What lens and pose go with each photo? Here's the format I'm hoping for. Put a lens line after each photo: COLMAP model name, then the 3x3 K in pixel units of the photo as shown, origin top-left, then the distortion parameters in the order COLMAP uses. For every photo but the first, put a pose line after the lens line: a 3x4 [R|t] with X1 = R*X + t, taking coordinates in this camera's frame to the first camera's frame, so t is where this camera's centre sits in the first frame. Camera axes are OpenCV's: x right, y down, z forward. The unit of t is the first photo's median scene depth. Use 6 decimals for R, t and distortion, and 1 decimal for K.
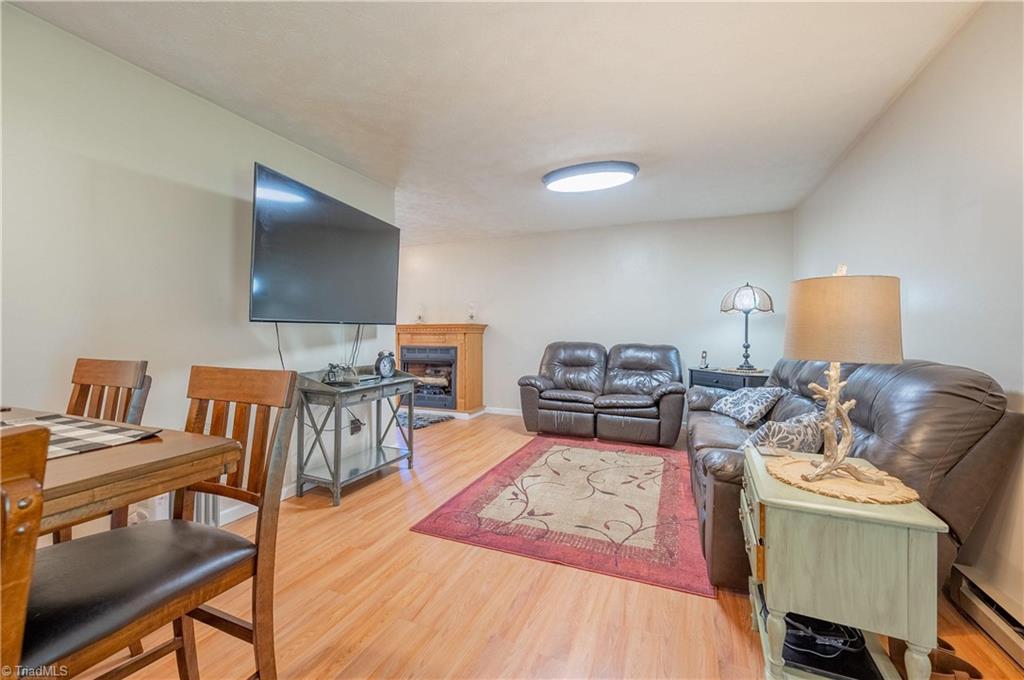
lens RADIAL K [[409.1, 0, 508.4], [0, 409.1, 337.5], [0, 0, 1]] dist [0.000815, 0.000144]
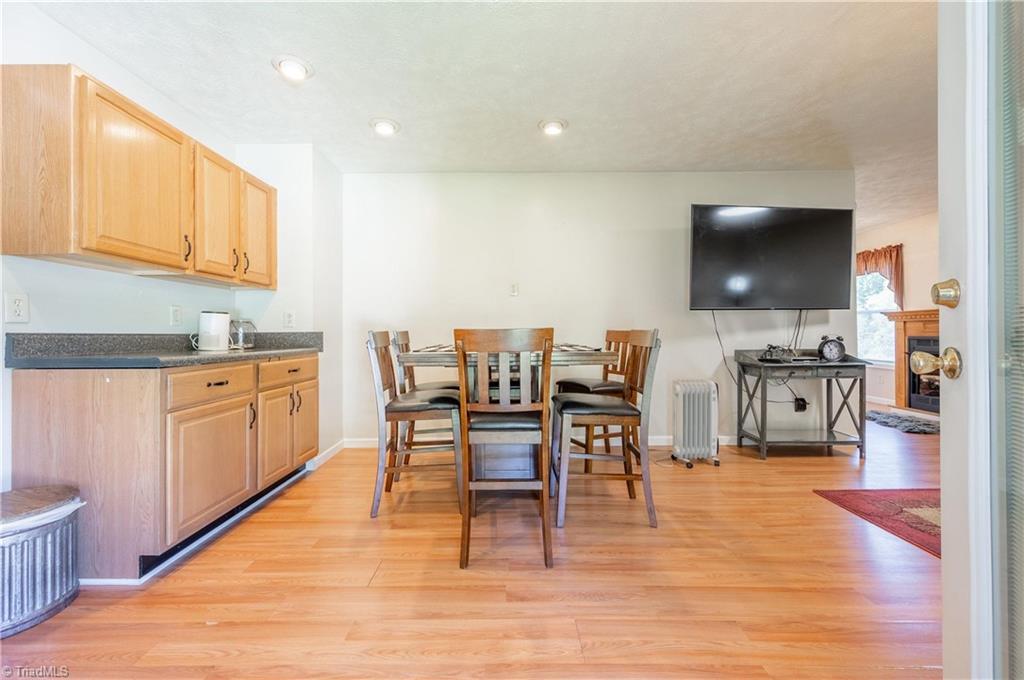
lens RADIAL K [[409.1, 0, 511.7], [0, 409.1, 334.2], [0, 0, 1]] dist [0.000815, 0.000144]
pose [[0.395502, 0.000786, -0.918465, 0.331195], [-0.005097, 0.999986, -0.001339, 0.037214], [0.918451, 0.005211, 0.395500, -0.138402]]
